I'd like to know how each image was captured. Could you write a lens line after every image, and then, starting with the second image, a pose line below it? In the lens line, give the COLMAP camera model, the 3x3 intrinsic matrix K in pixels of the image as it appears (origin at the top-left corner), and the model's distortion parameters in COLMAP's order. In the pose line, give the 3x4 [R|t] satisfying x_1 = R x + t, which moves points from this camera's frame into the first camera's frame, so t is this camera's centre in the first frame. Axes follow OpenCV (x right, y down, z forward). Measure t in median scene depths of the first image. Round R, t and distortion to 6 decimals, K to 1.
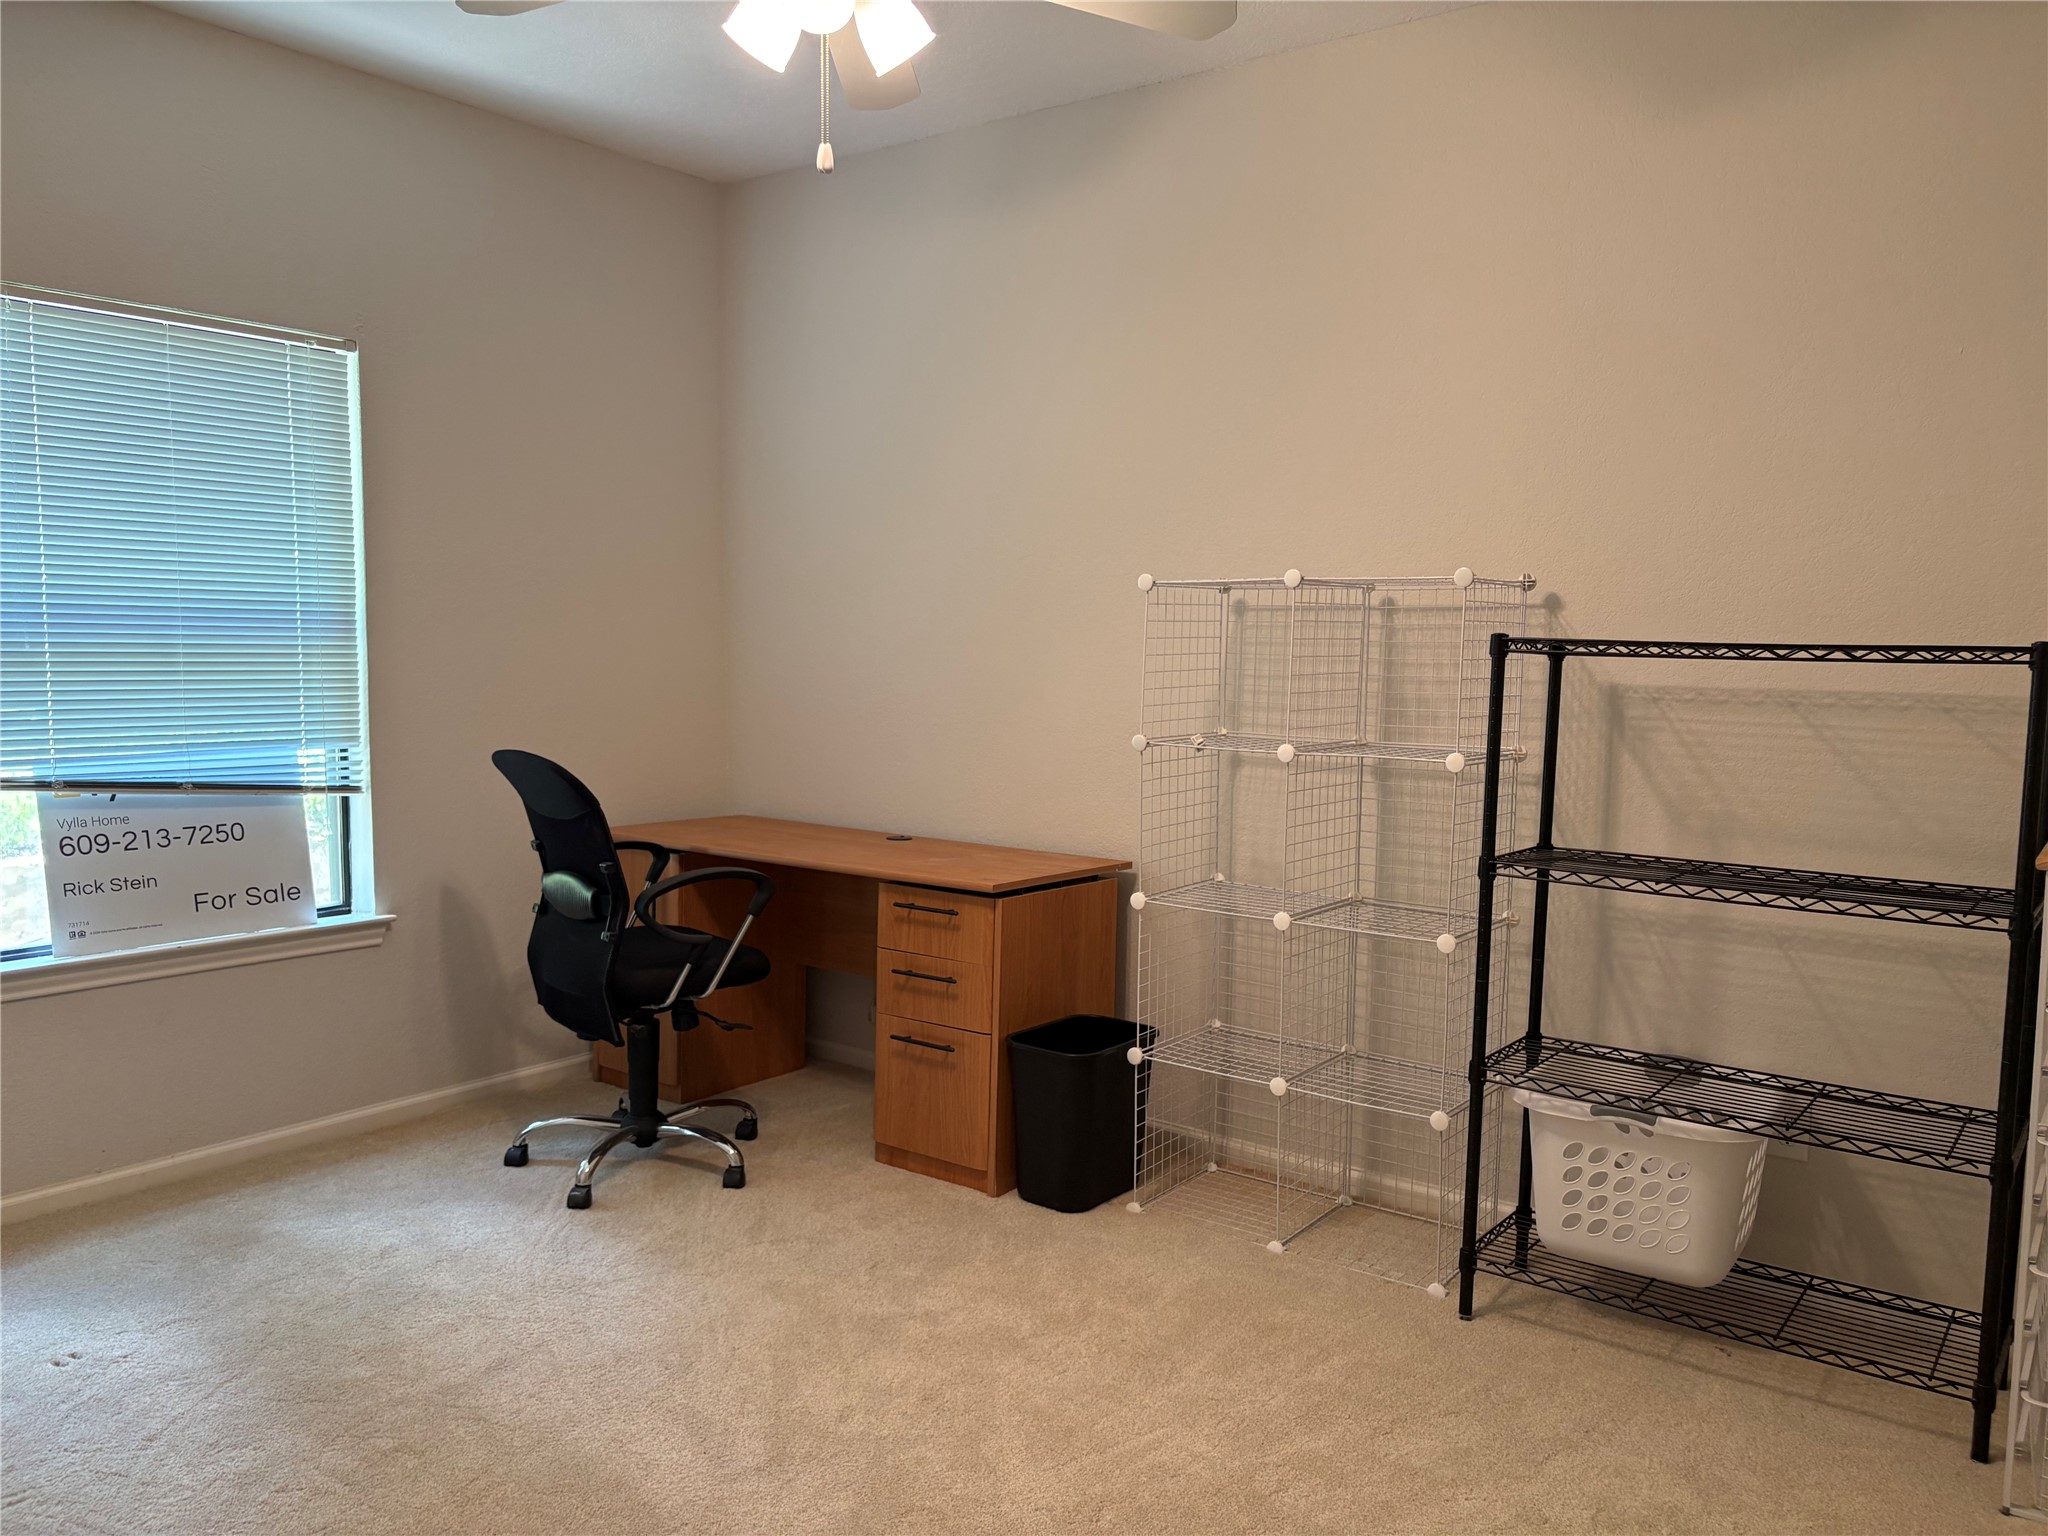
lens RADIAL K [[1550.2, 0, 1024.0], [0, 1550.2, 768.0], [0, 0, 1]] dist [0.039202, -0.059335]
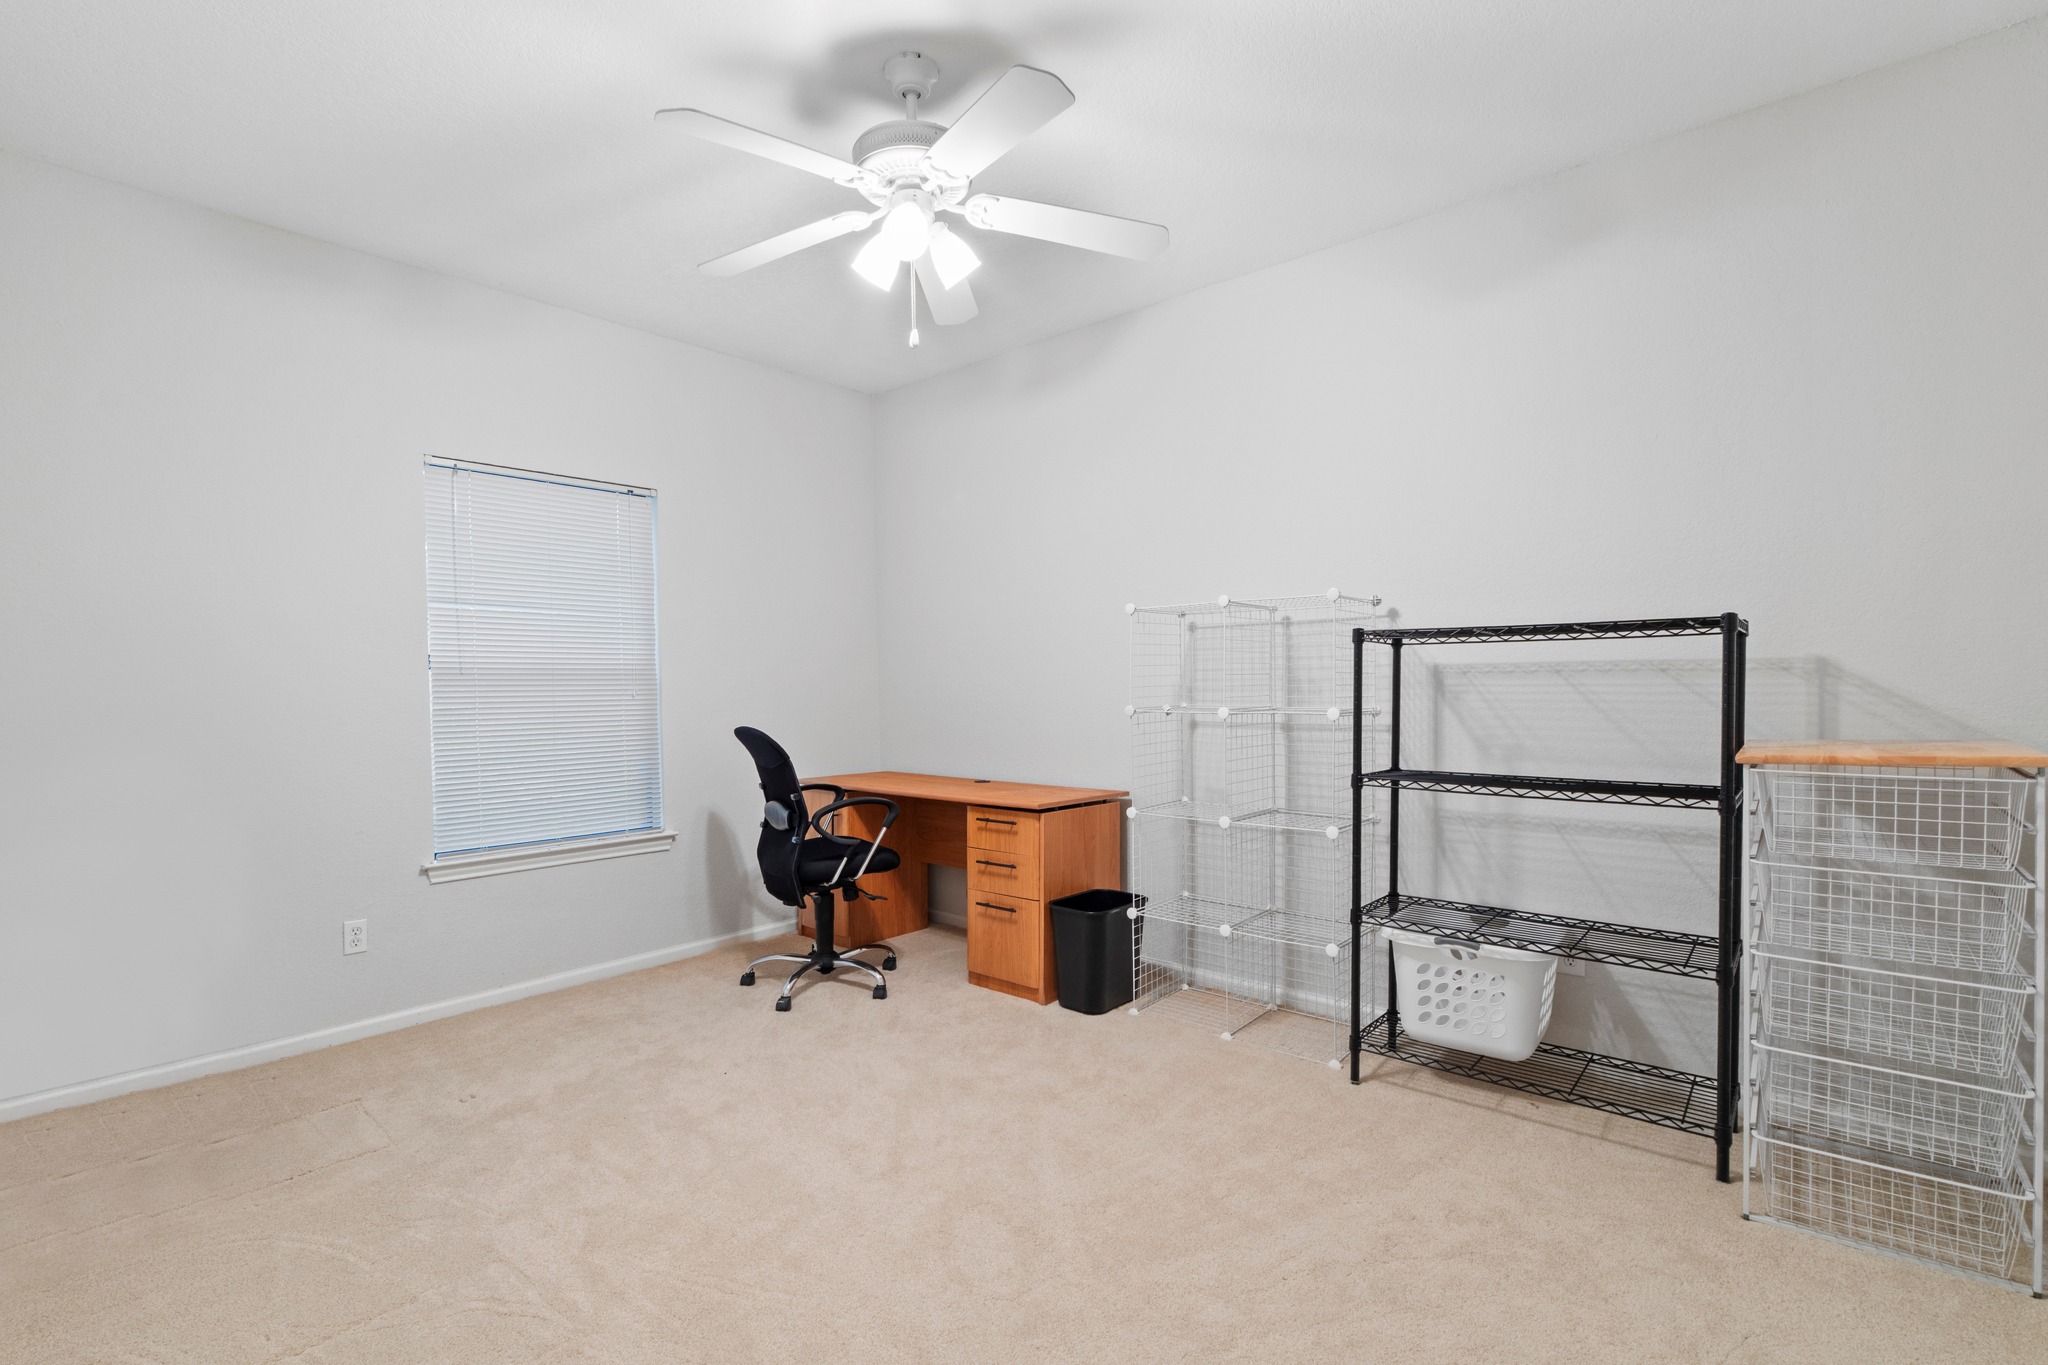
lens RADIAL K [[932.0, 0, 996.0], [0, 932.0, 699.2], [0, 0, 1]] dist [-0.016520, 0.000047]
pose [[0.996105, -0.025336, -0.084451, 0.020915], [0.019551, 0.997450, -0.068636, 0.034255], [0.085975, 0.066718, 0.994061, 0.050792]]
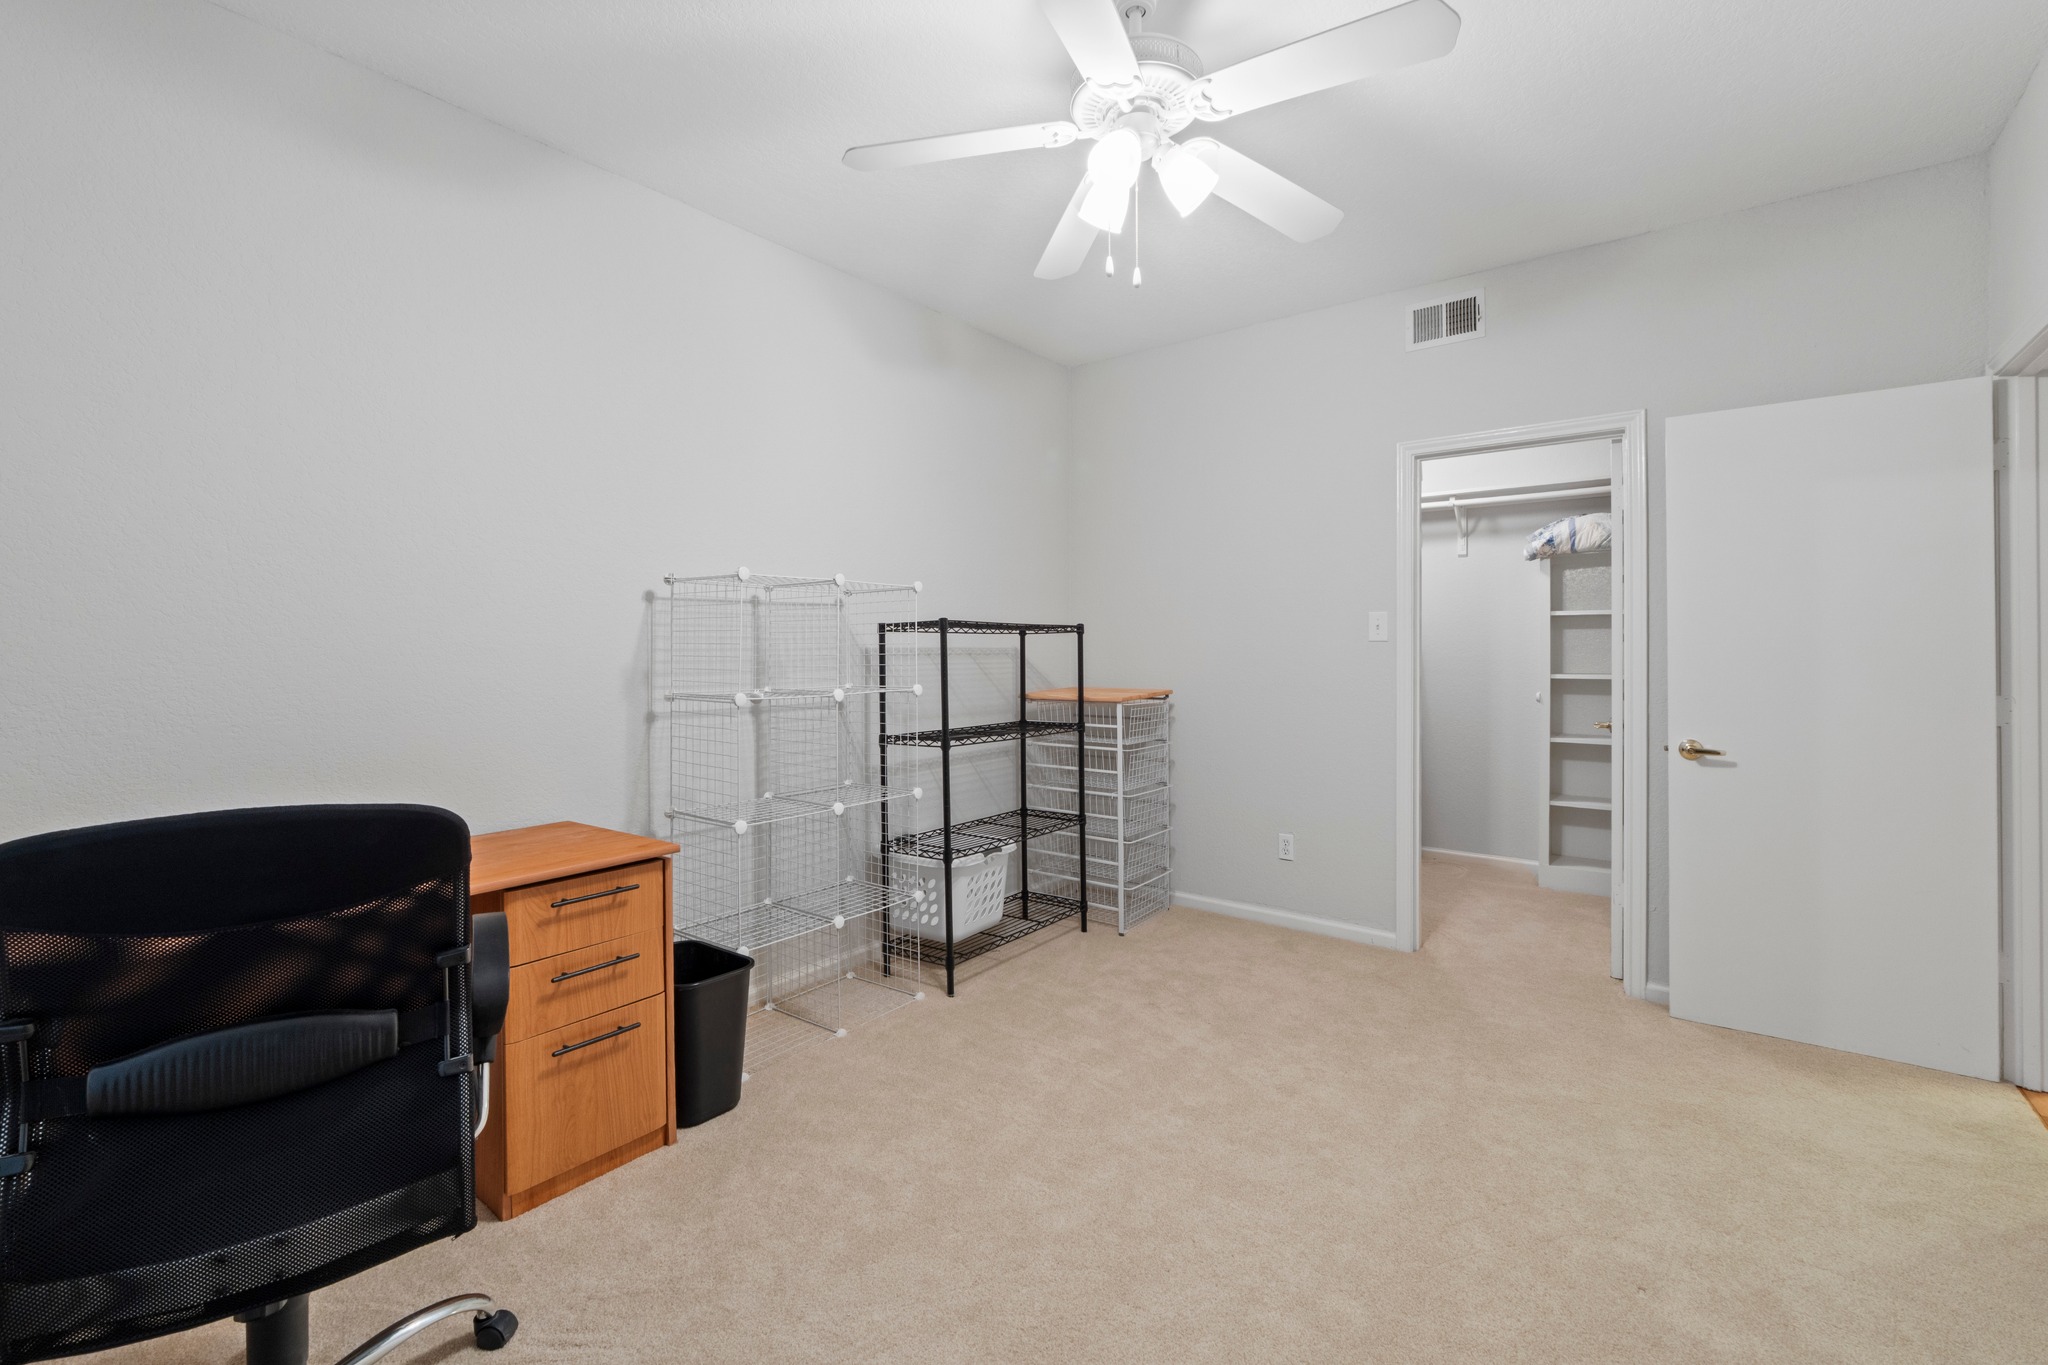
lens RADIAL K [[867.2, 0, 1015.2], [0, 867.2, 654.1], [0, 0, 1]] dist [-0.015453, -0.000088]
pose [[0.020416, -0.020595, 0.999579, -0.626264], [0.093329, 0.995461, 0.018604, -0.046166], [-0.995426, 0.092910, 0.022246, 0.766064]]
